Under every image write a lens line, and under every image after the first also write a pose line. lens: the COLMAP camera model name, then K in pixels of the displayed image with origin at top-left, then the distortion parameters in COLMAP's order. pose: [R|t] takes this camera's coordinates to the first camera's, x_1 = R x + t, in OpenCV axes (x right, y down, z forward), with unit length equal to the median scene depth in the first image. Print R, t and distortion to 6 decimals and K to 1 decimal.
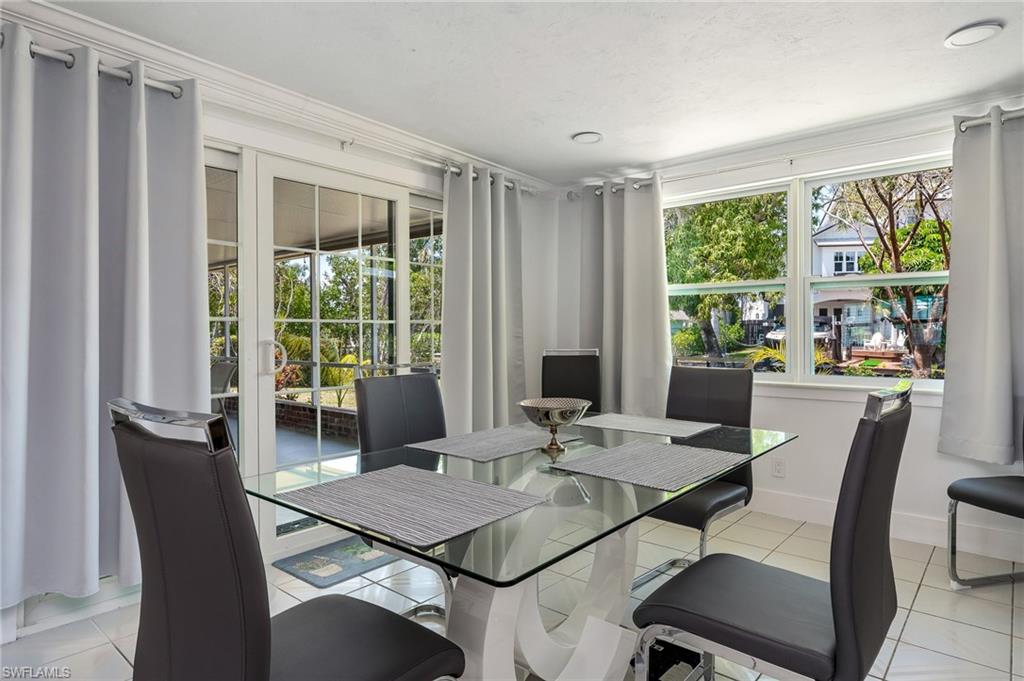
lens RADIAL K [[598.2, 0, 511.9], [0, 598.2, 334.1], [0, 0, 1]] dist [0.046460, -0.024205]
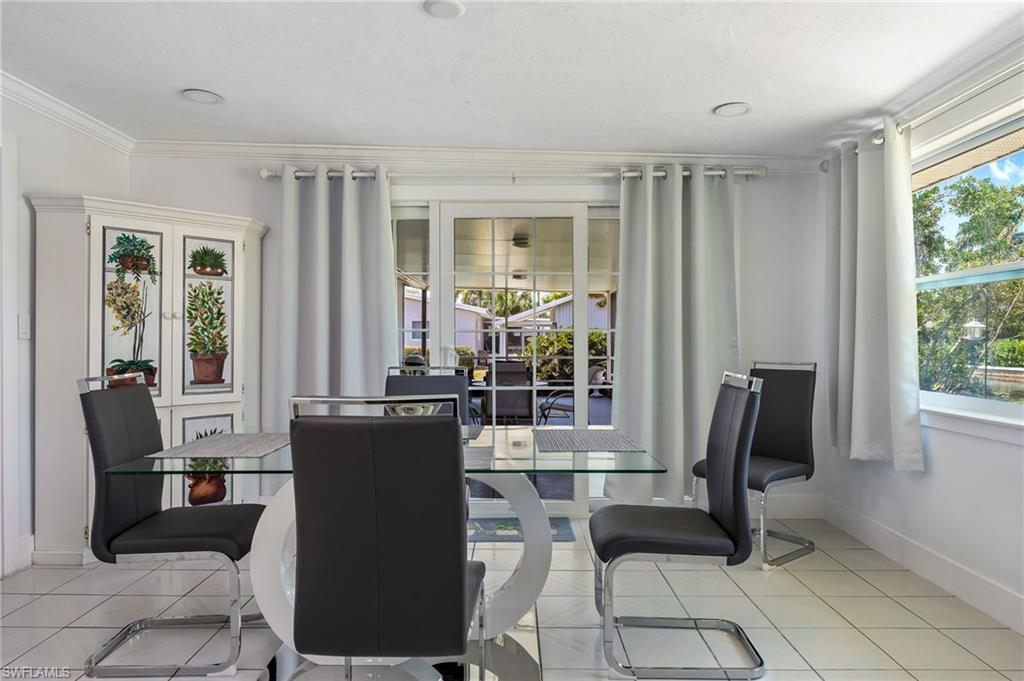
lens RADIAL K [[612.3, 0, 512.0], [0, 612.3, 340.5], [0, 0, 1]] dist [-0.004878, -0.000861]
pose [[0.641434, 0.006421, -0.767151, 0.561294], [-0.008809, 0.999961, 0.001004, -0.001265], [0.767128, 0.006114, 0.641465, 0.215723]]
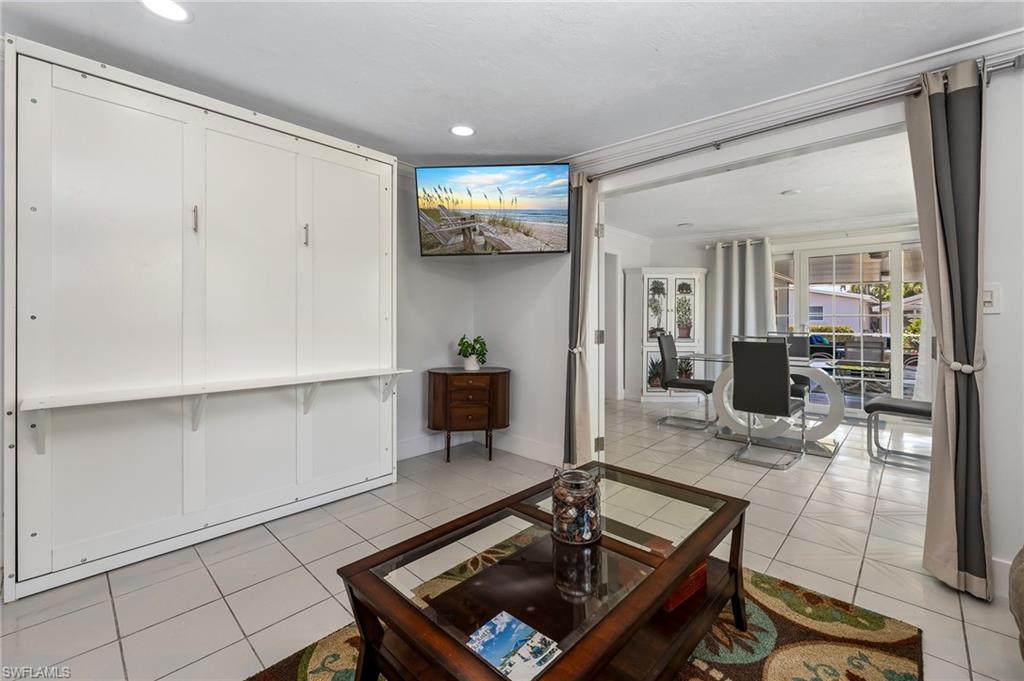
lens RADIAL K [[431.0, 0, 506.6], [0, 431.0, 320.8], [0, 0, 1]] dist [0.001412, 0.000021]
pose [[-0.072481, 0.007031, -0.997345, 1.212188], [-0.009012, 0.999930, 0.007704, -0.000921], [0.997329, 0.009547, -0.072413, -0.093303]]
